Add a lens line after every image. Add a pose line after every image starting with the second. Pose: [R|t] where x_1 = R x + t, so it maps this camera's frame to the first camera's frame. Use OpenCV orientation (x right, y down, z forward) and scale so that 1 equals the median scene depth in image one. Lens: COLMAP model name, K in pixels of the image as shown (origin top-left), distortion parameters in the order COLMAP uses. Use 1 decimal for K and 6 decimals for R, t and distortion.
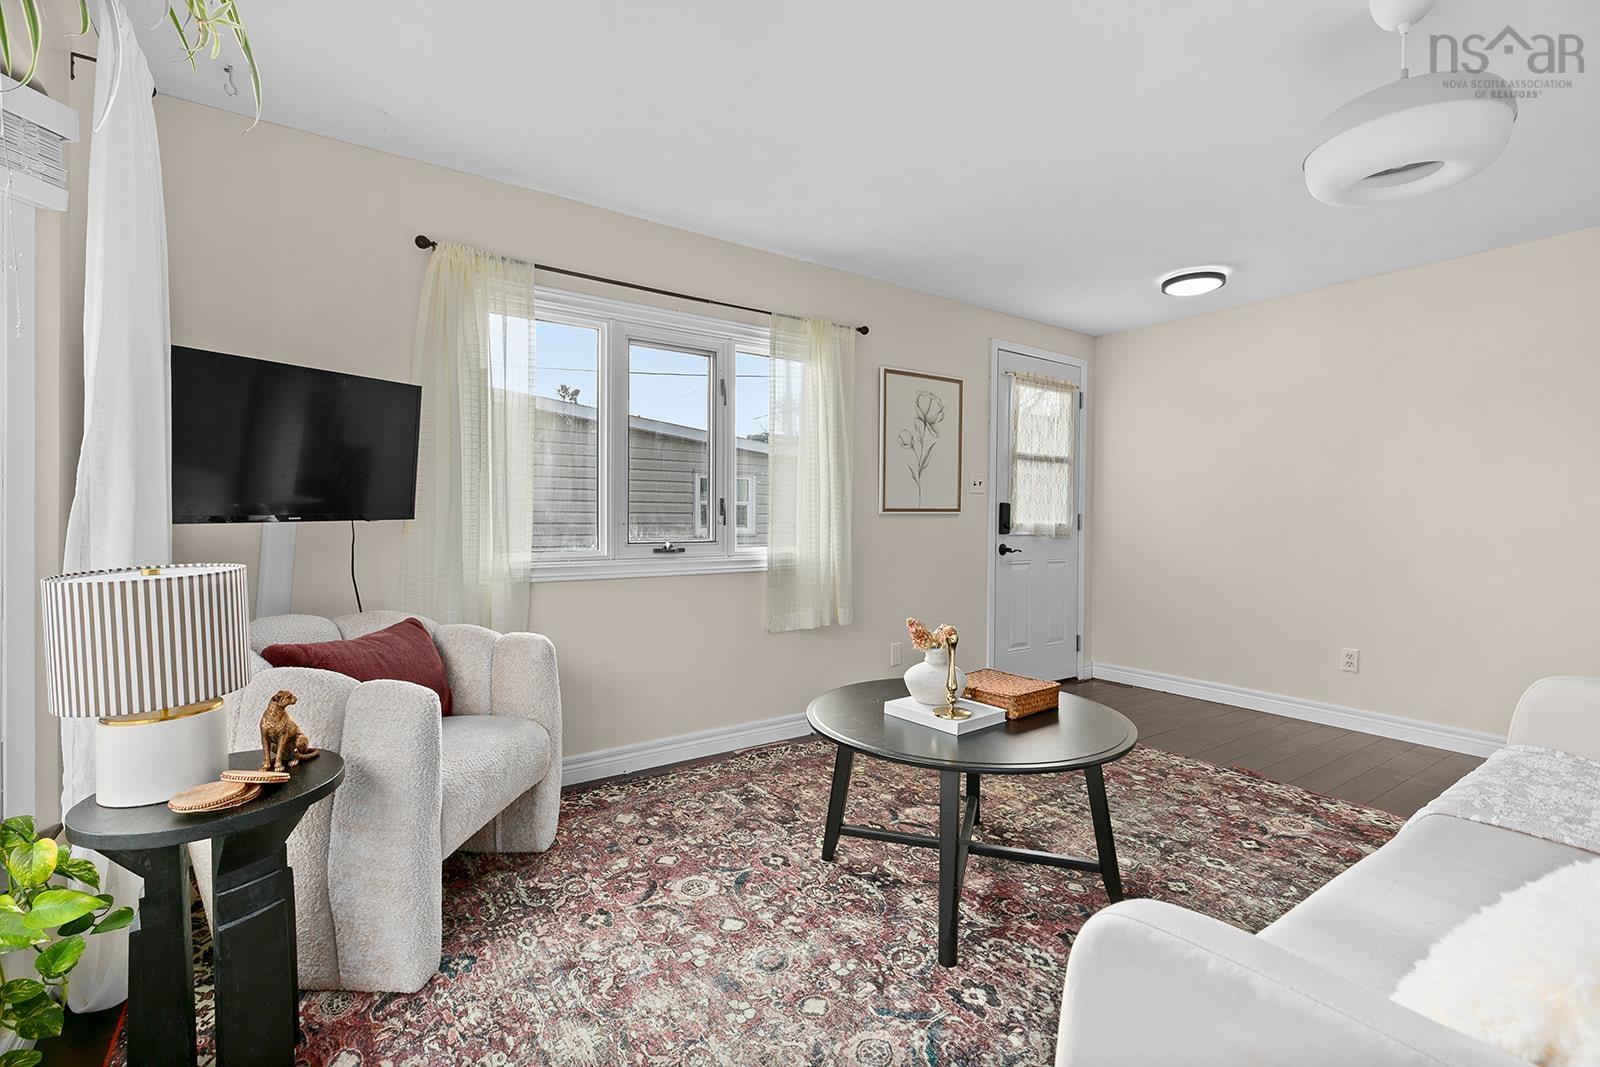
lens RADIAL K [[712.5, 0, 790.8], [0, 712.5, 523.7], [0, 0, 1]] dist [0.000539, -0.000272]
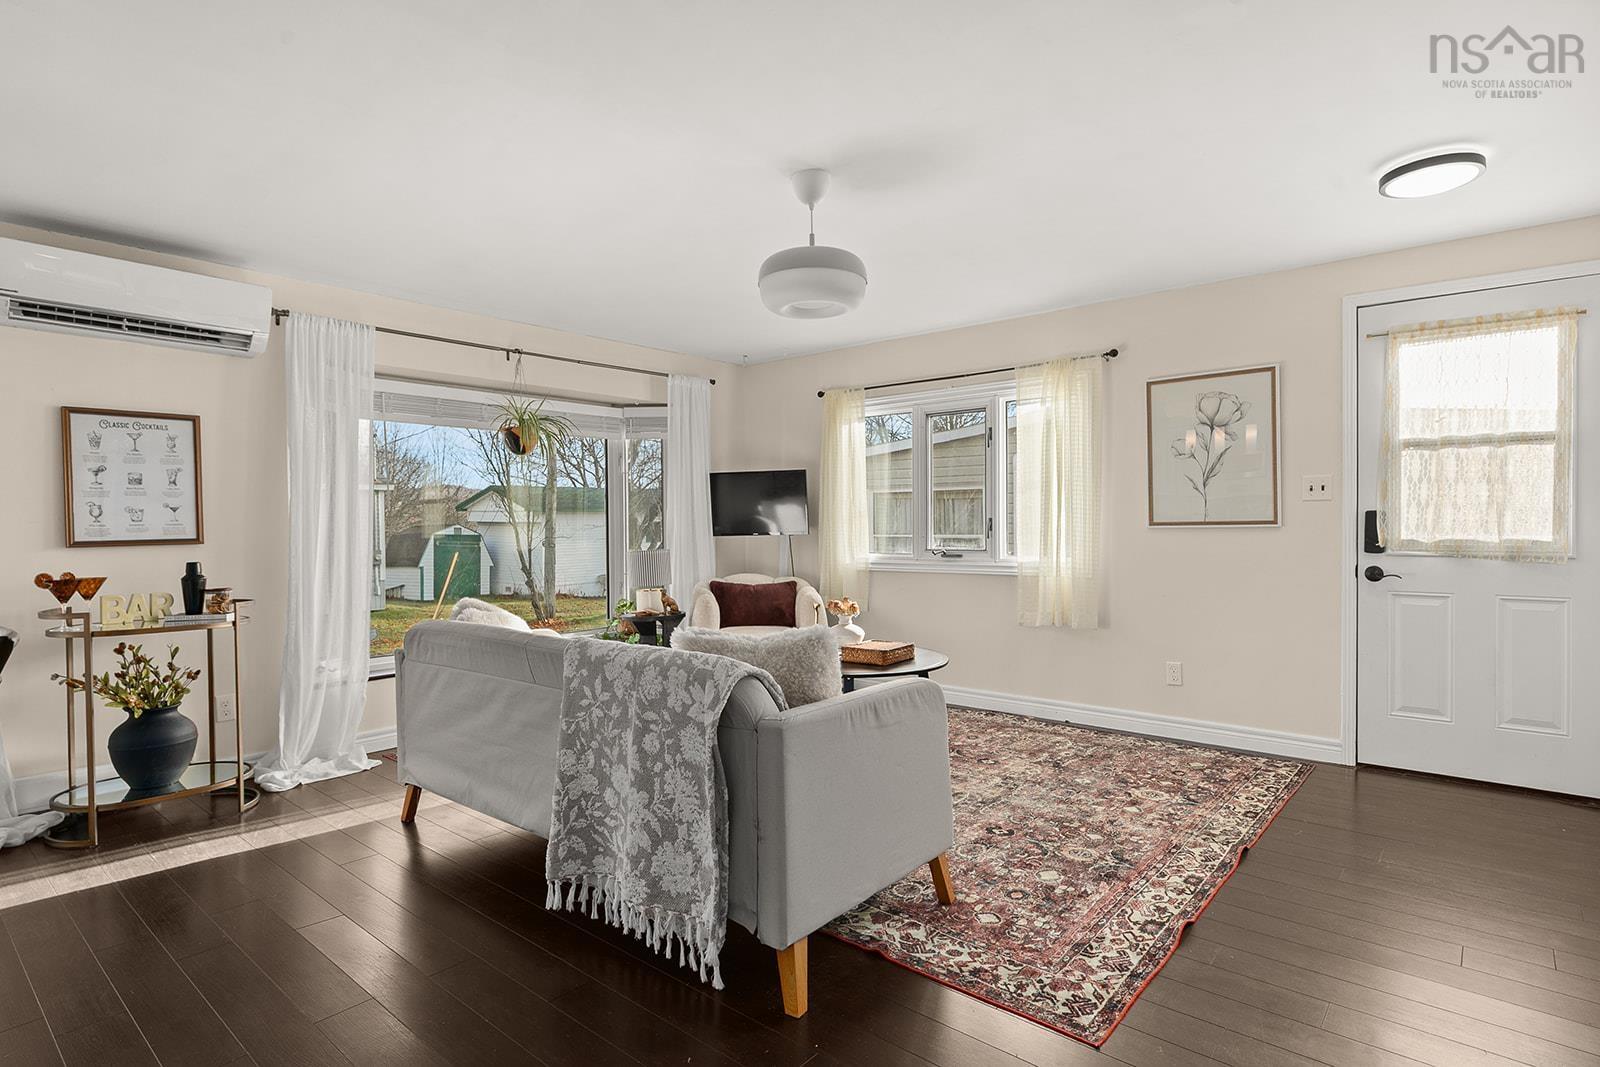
lens RADIAL K [[822.8, 0, 802.2], [0, 822.8, 547.6], [0, 0, 1]] dist [-0.012199, 0.000933]
pose [[0.265968, 0.019135, -0.963792, 1.293540], [0.001857, 0.999791, 0.020362, -0.012588], [0.963980, -0.007205, 0.265877, 0.266343]]
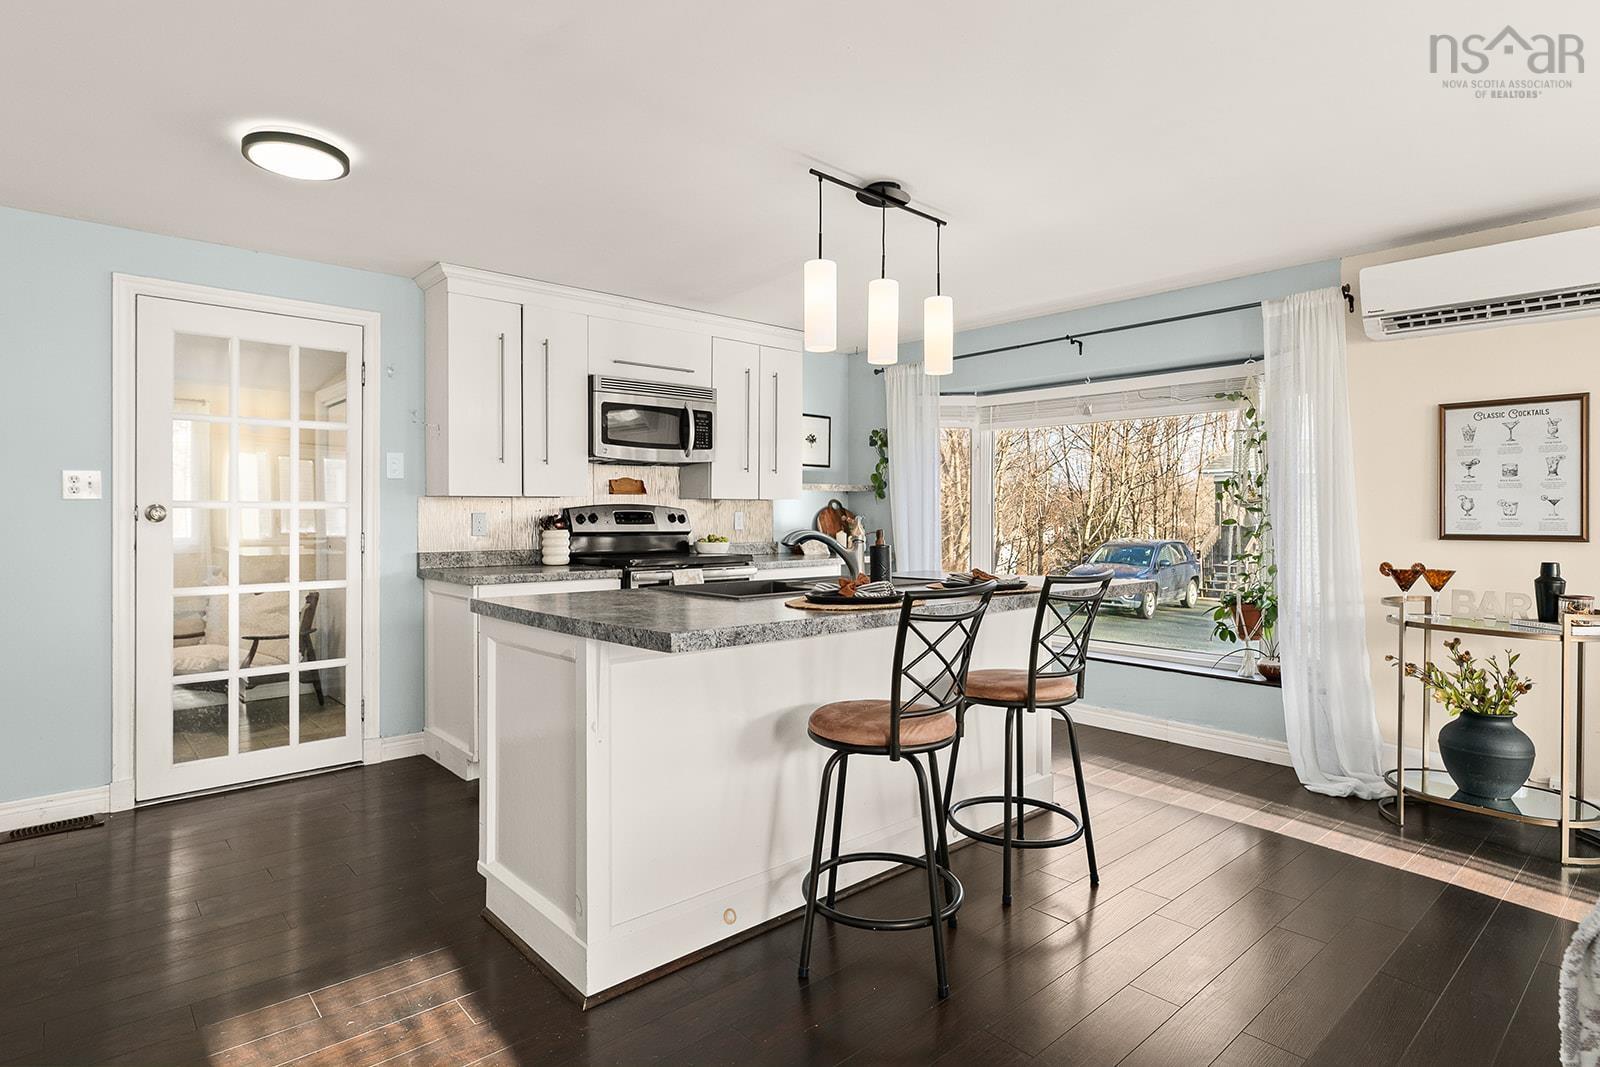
lens RADIAL K [[822.8, 0, 776.1], [0, 822.8, 506.2], [0, 0, 1]] dist [-0.012199, 0.000933]
pose [[-0.992912, -0.013594, -0.118069, 1.049366], [-0.014043, 0.999897, 0.002972, -0.027974], [0.118017, 0.004609, -0.993001, 0.604074]]
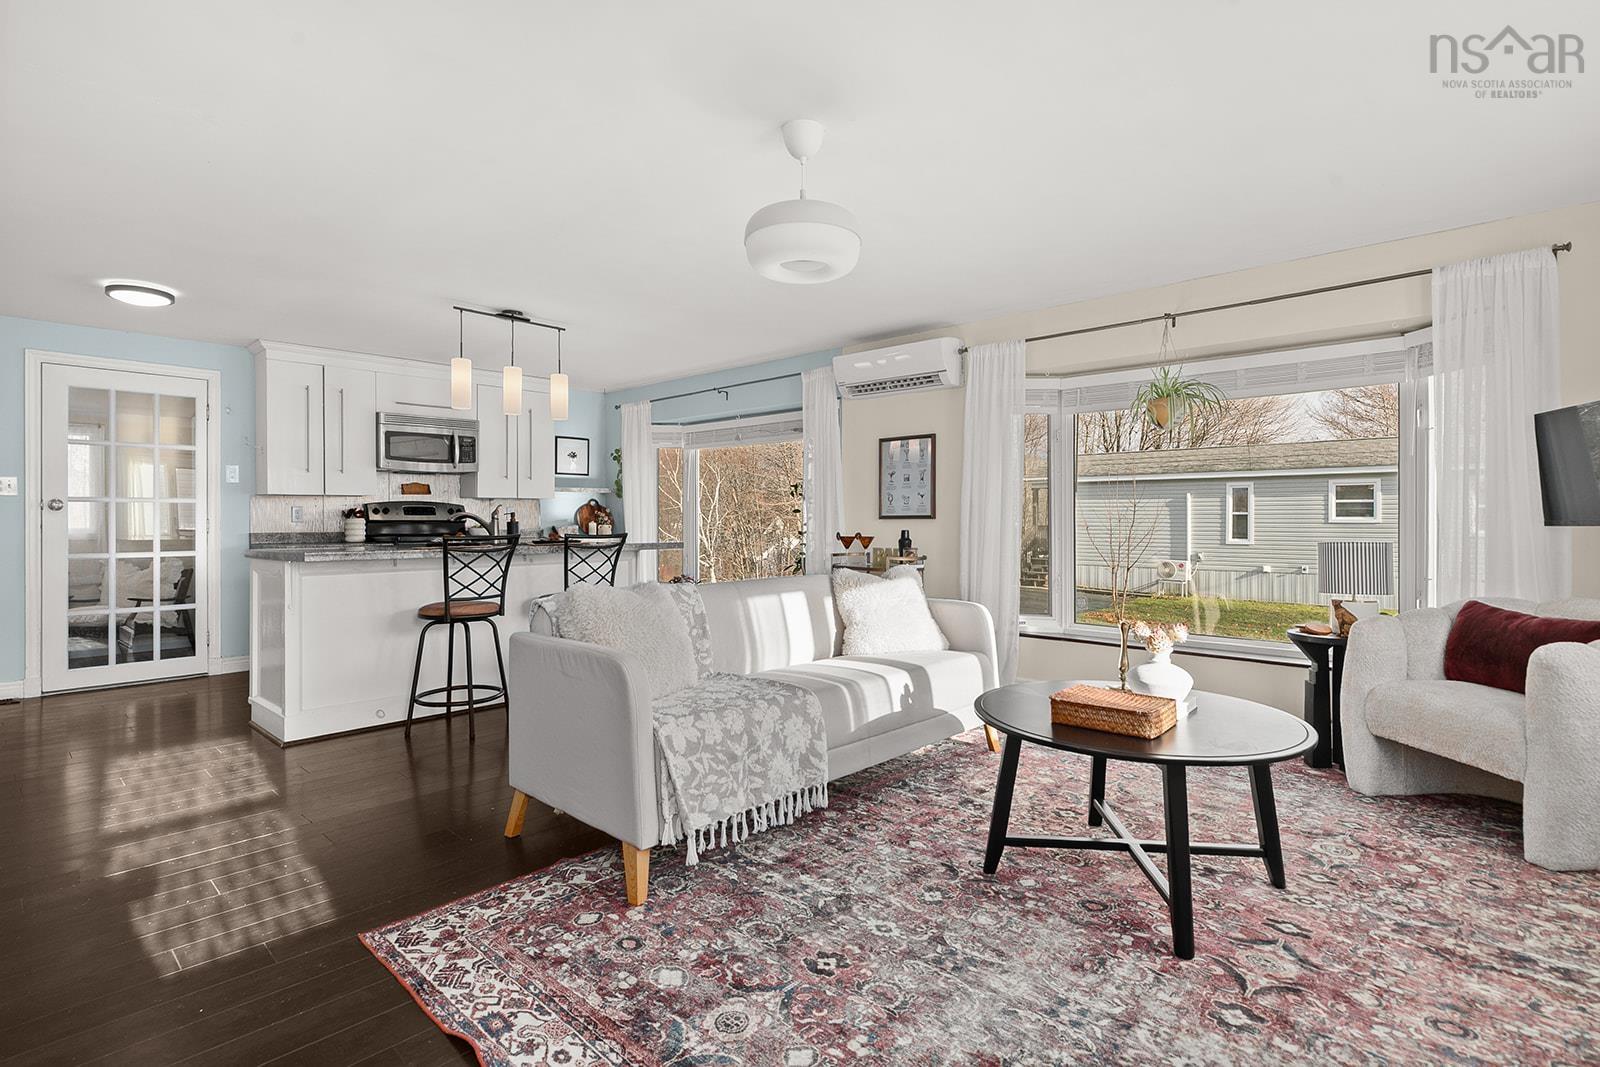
lens RADIAL K [[788.5, 0, 795.0], [0, 788.5, 511.0], [0, 0, 1]] dist [-0.009545, -0.001200]
pose [[-0.976729, -0.009267, -0.214278, 0.618908], [-0.009915, 0.999949, 0.001948, -0.011880], [0.214249, 0.004028, -0.976771, 1.290535]]
